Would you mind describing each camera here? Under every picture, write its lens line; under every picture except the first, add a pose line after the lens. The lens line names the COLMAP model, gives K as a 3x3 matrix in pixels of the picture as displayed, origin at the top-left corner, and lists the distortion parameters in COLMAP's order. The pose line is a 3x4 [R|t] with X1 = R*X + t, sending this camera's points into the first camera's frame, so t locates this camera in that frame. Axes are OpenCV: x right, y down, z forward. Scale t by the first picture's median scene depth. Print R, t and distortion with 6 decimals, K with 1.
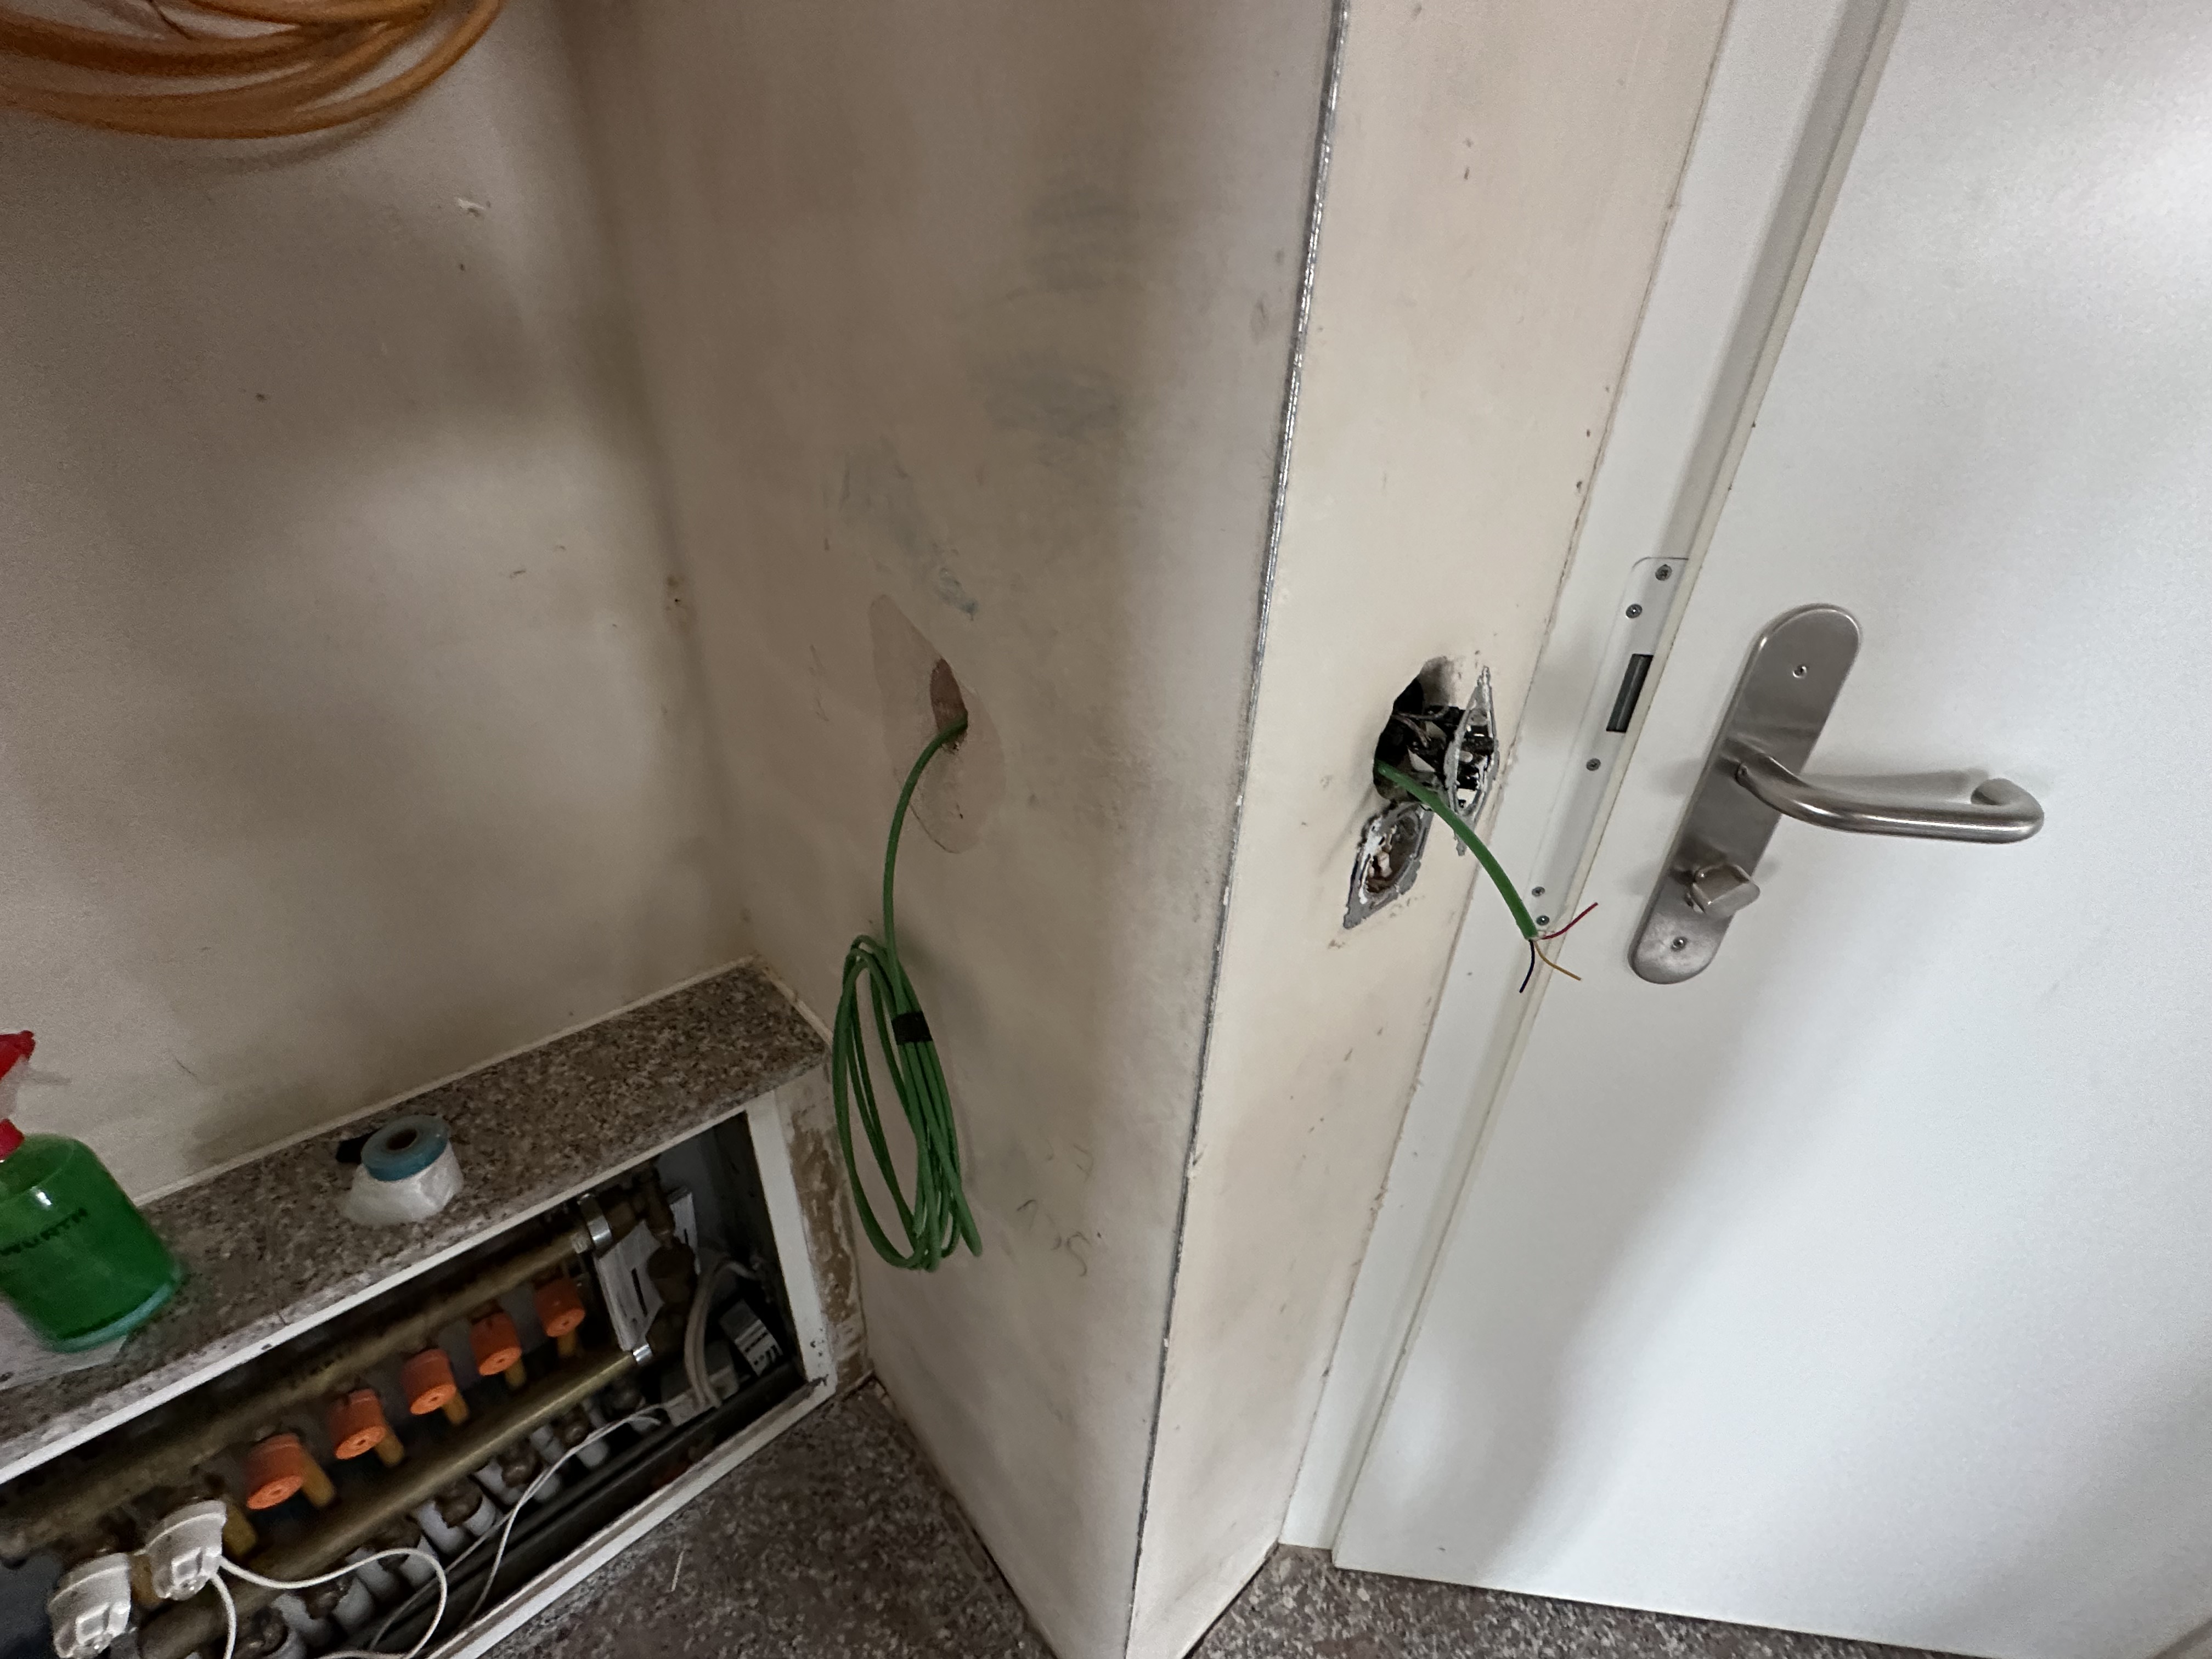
lens RADIAL K [[887.9, 0, 1106.0], [0, 887.9, 829.5], [0, 0, 1]] dist [0.000376, -0.000794]
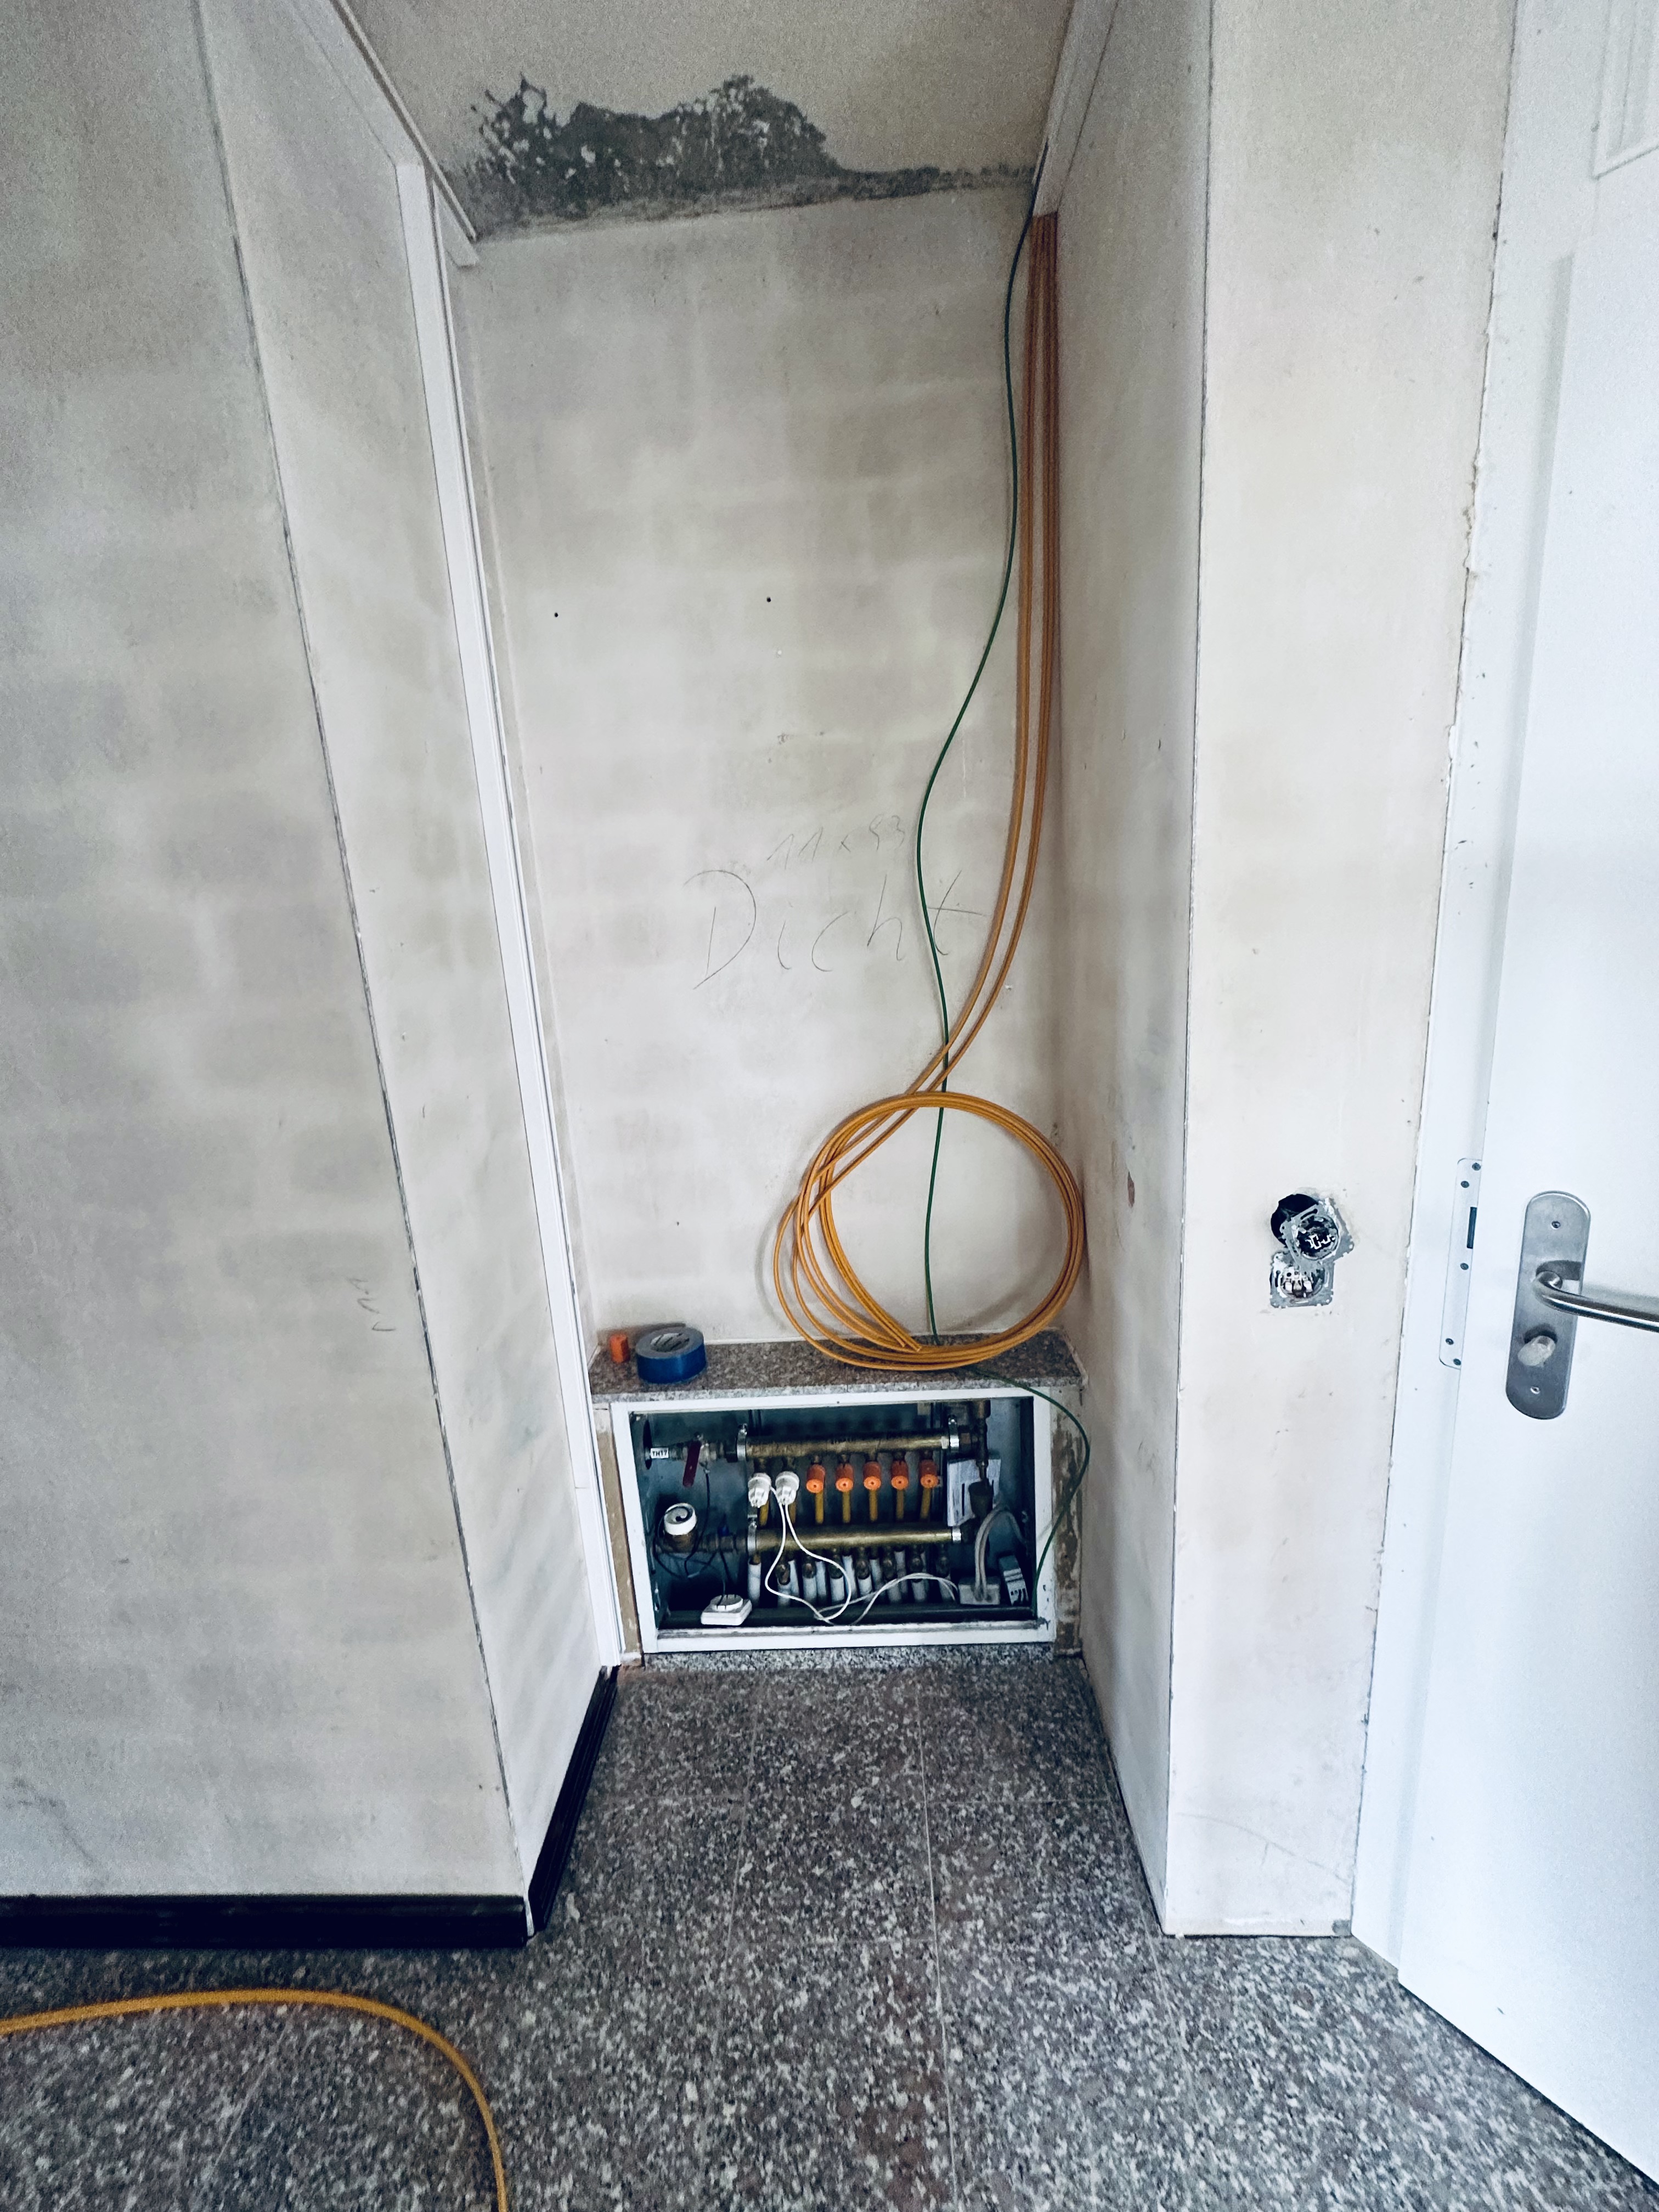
lens RADIAL K [[887.9, 0, 829.5], [0, 887.9, 1106.0], [0, 0, 1]] dist [0.000376, -0.000794]
pose [[0.714456, 0.071072, -0.696061, 0.463269], [-0.262259, 0.949502, -0.172240, 0.145394], [0.648670, 0.305607, 0.697017, -0.652226]]
